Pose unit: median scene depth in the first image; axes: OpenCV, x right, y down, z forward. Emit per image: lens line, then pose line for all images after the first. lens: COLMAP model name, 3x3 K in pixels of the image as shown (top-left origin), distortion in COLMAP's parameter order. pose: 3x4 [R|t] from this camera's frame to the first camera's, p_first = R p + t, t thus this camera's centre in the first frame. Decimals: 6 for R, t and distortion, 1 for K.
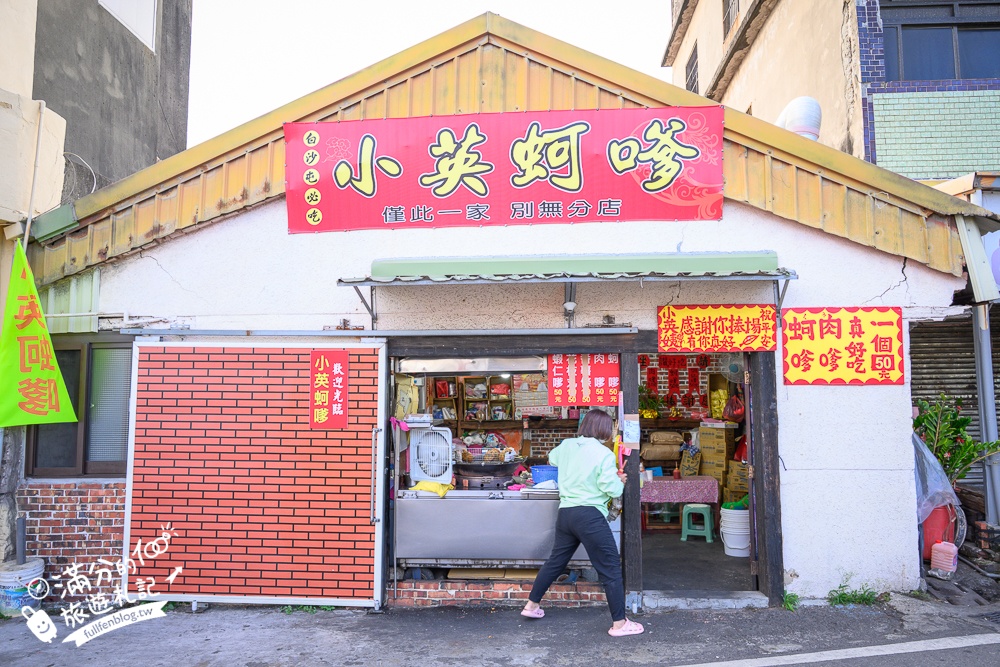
lens RADIAL K [[646.1, 0, 500.0], [0, 646.1, 333.5], [0, 0, 1]] dist [-0.005050, -0.003870]
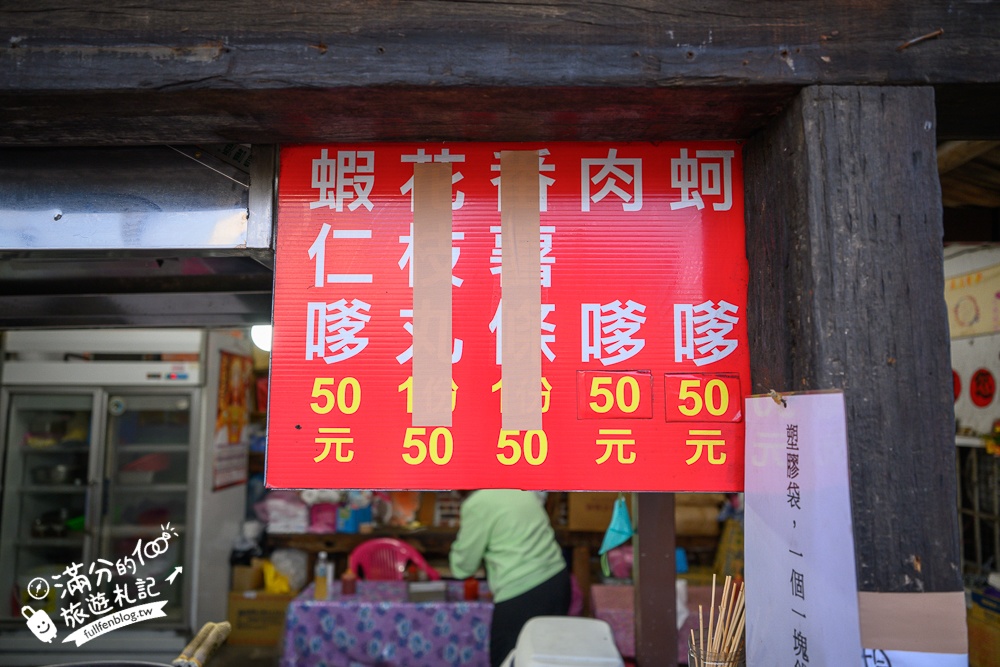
lens RADIAL K [[646.1, 0, 500.0], [0, 646.1, 333.5], [0, 0, 1]] dist [-0.005050, -0.003870]
pose [[0.997976, 0.019612, 0.060497, 0.118652], [-0.018443, 0.999633, -0.019826, 0.078845], [-0.060864, 0.018670, 0.997971, 0.849838]]
